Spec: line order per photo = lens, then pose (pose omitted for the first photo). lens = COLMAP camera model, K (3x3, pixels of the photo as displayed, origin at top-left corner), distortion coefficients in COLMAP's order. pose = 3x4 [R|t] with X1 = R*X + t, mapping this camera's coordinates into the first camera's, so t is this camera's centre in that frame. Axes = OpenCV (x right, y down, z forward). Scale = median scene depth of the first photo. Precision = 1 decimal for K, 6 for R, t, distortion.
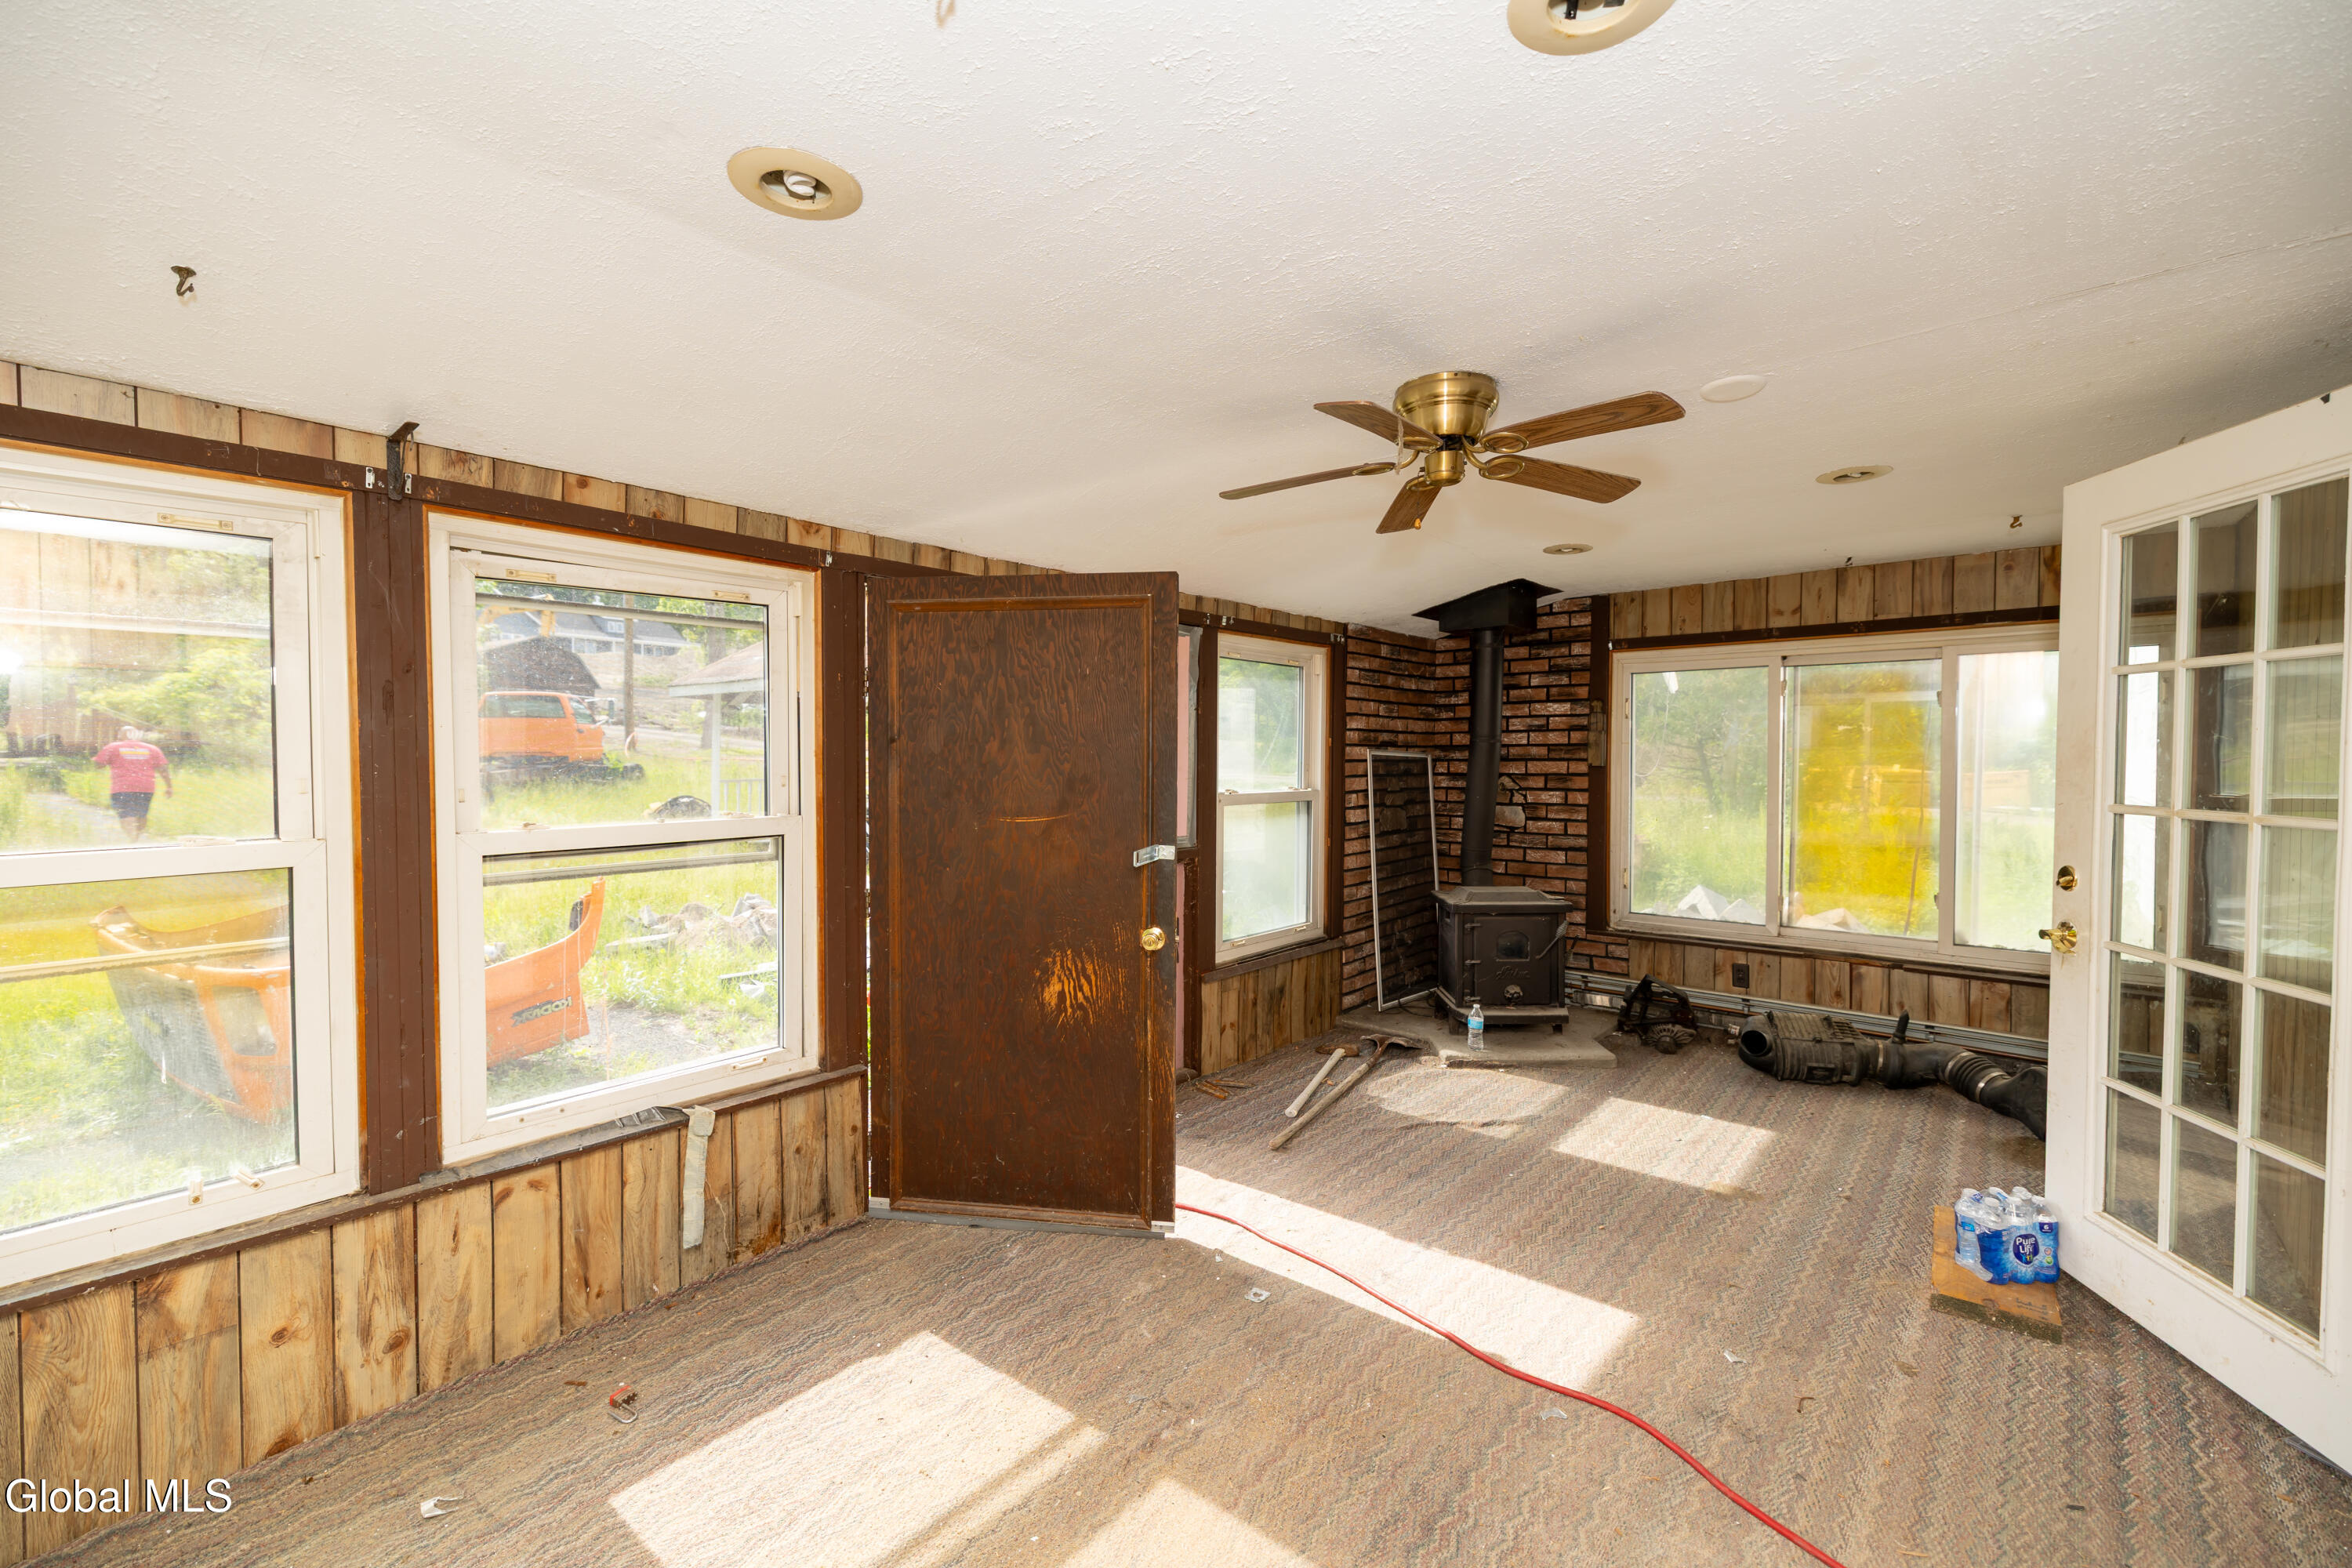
lens RADIAL K [[984.9, 0, 1172.8], [0, 984.9, 778.0], [0, 0, 1]] dist [0.001263, -0.000195]
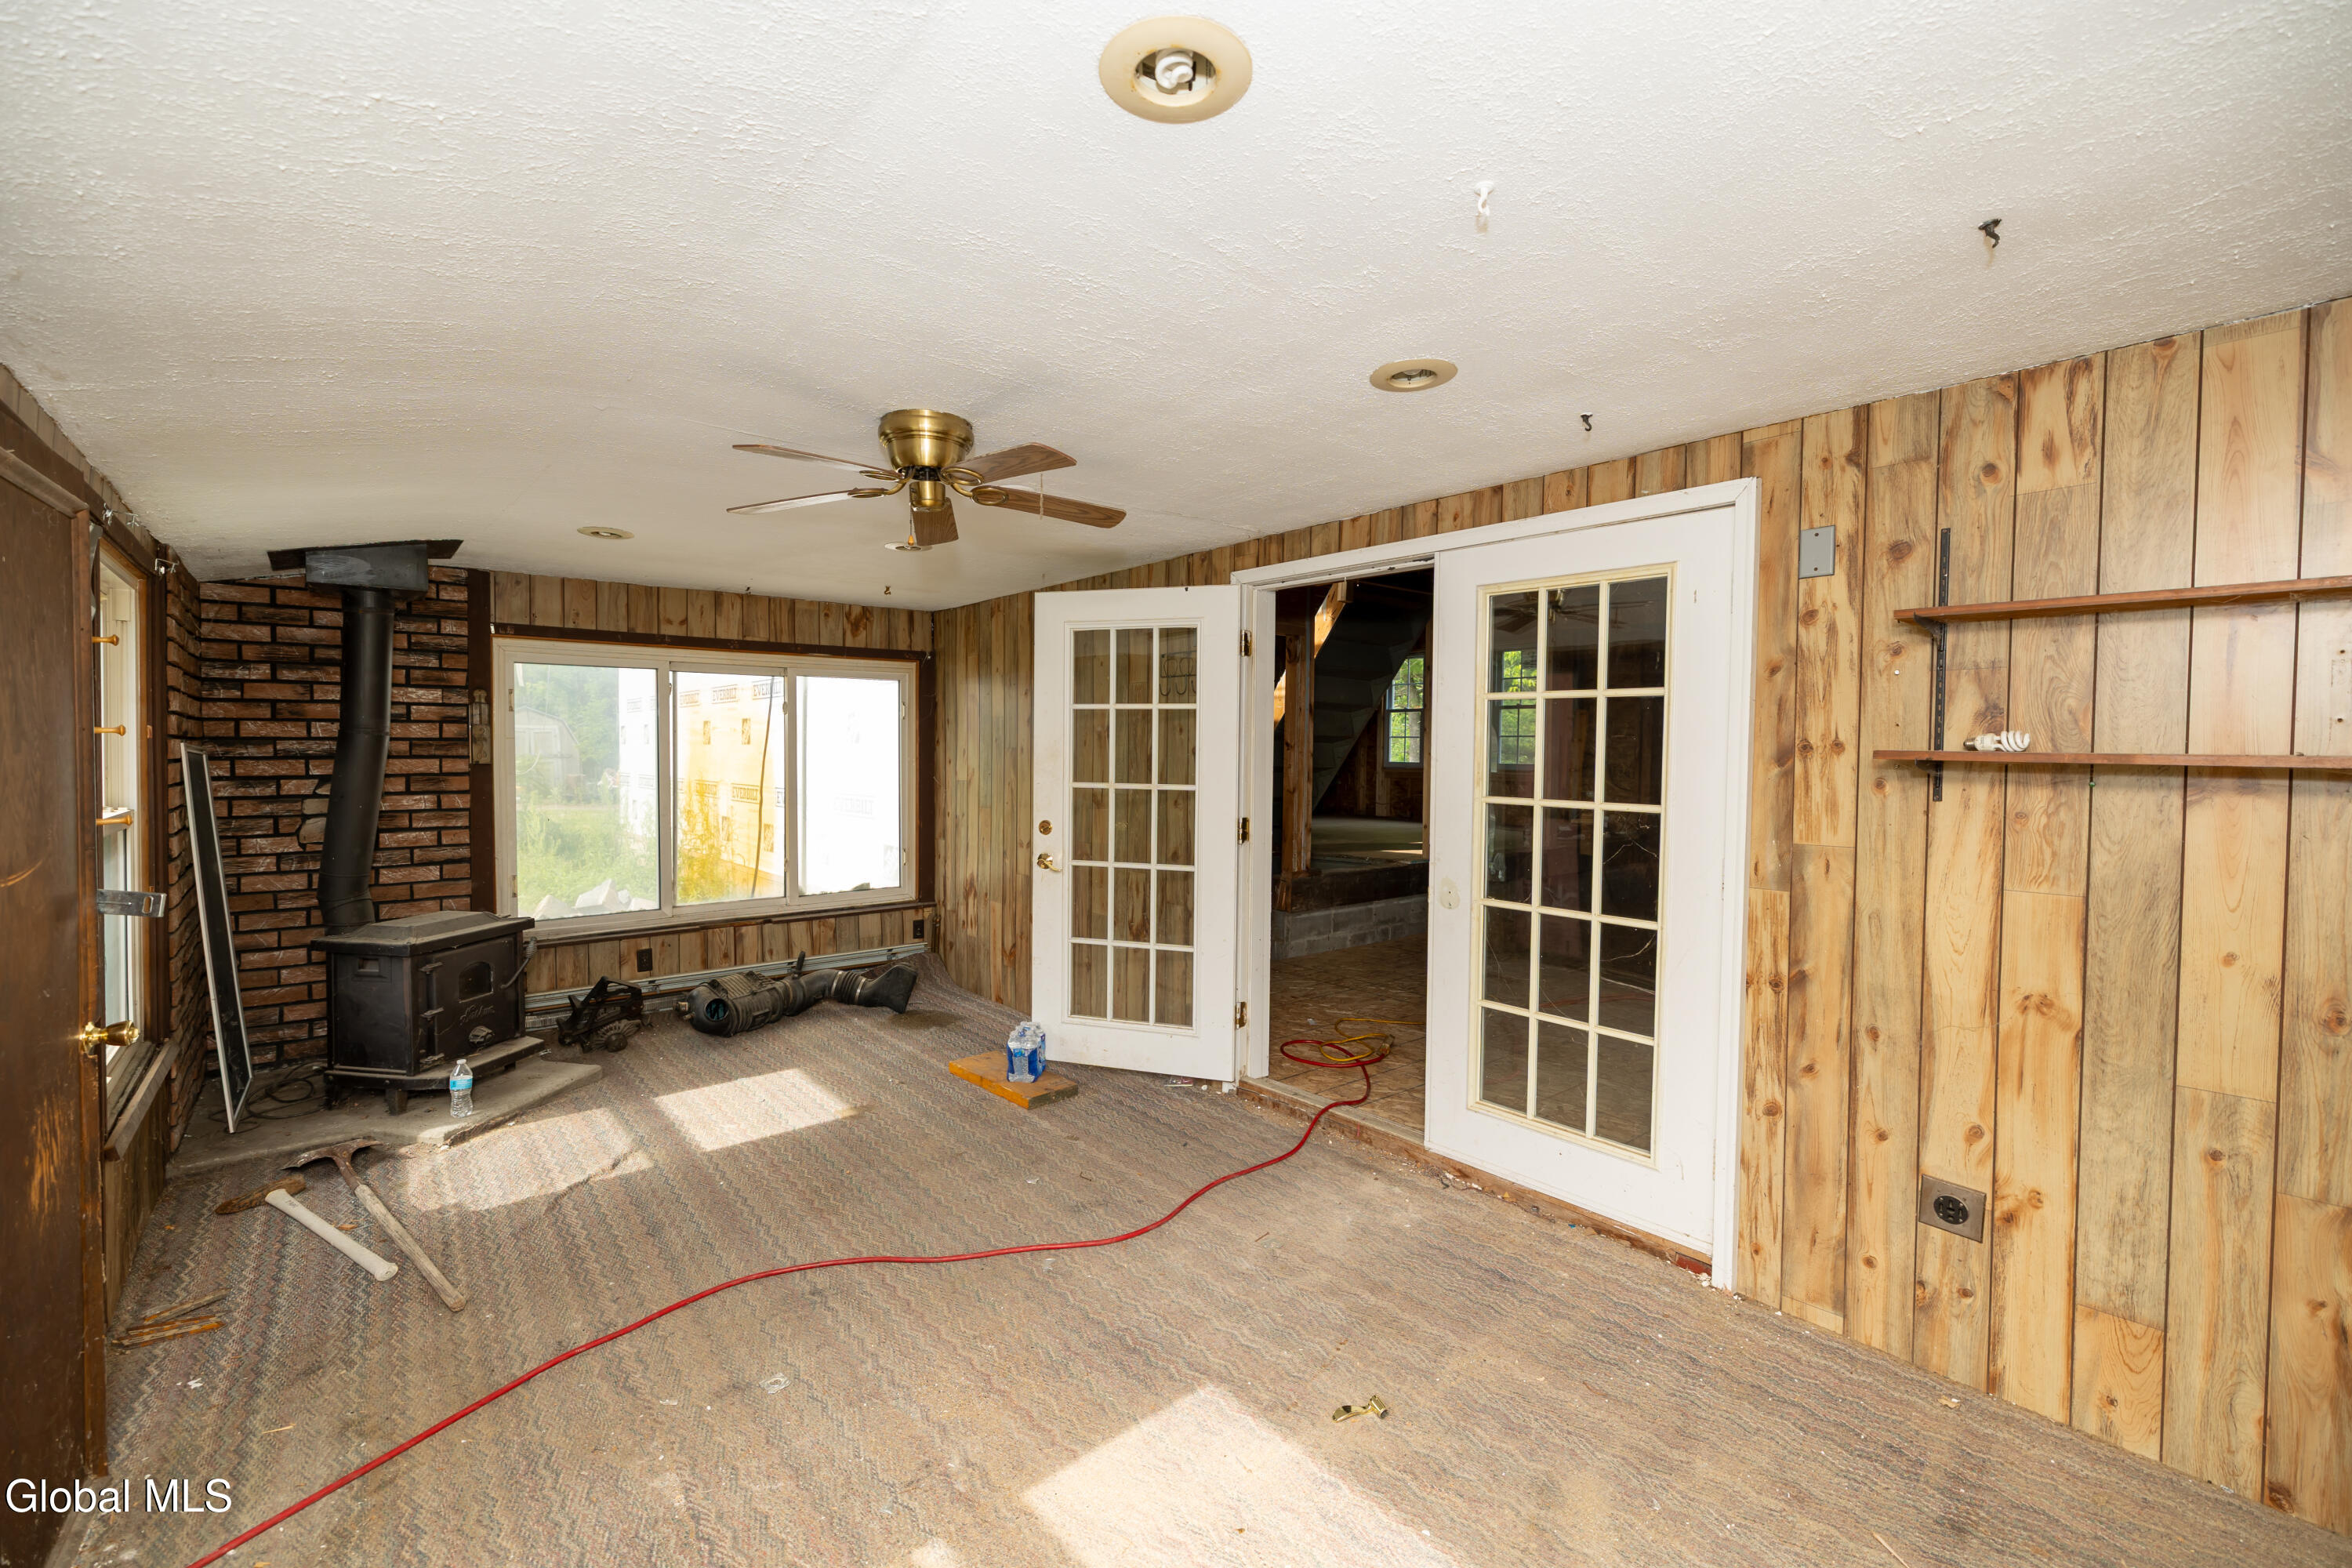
lens RADIAL K [[984.9, 0, 1172.8], [0, 984.9, 778.0], [0, 0, 1]] dist [0.001263, -0.000195]
pose [[0.150442, -0.028977, 0.988194, -0.395044], [0.017756, 0.999488, 0.026605, -0.013569], [-0.988459, 0.013544, 0.150880, 0.289906]]
